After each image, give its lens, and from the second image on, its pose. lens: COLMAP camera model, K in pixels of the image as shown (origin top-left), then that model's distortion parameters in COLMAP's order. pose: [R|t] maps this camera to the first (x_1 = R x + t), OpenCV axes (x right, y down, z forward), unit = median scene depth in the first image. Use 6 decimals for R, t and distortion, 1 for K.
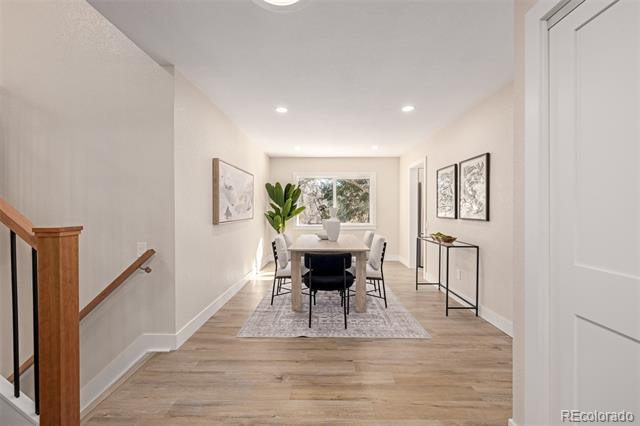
lens RADIAL K [[265.7, 0, 320.0], [0, 265.7, 213.0], [0, 0, 1]] dist [0.002766, 0.000107]
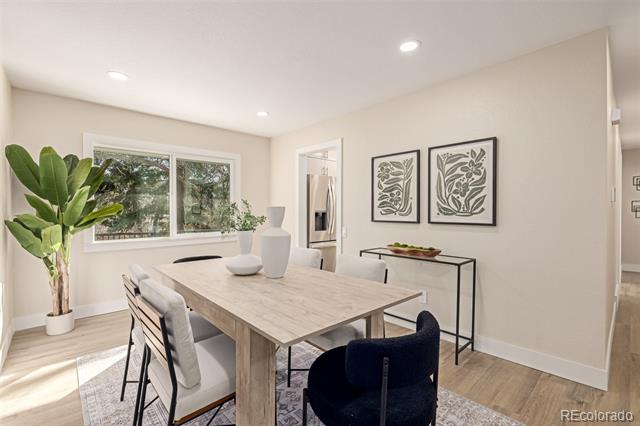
lens RADIAL K [[294.0, 0, 320.0], [0, 294.0, 213.0], [0, 0, 1]] dist [0.000182, 0.000049]
pose [[0.738194, -0.005839, 0.674563, -0.280636], [0.006985, 0.999975, 0.001012, -0.010416], [-0.674552, 0.003964, 0.738217, 0.633178]]
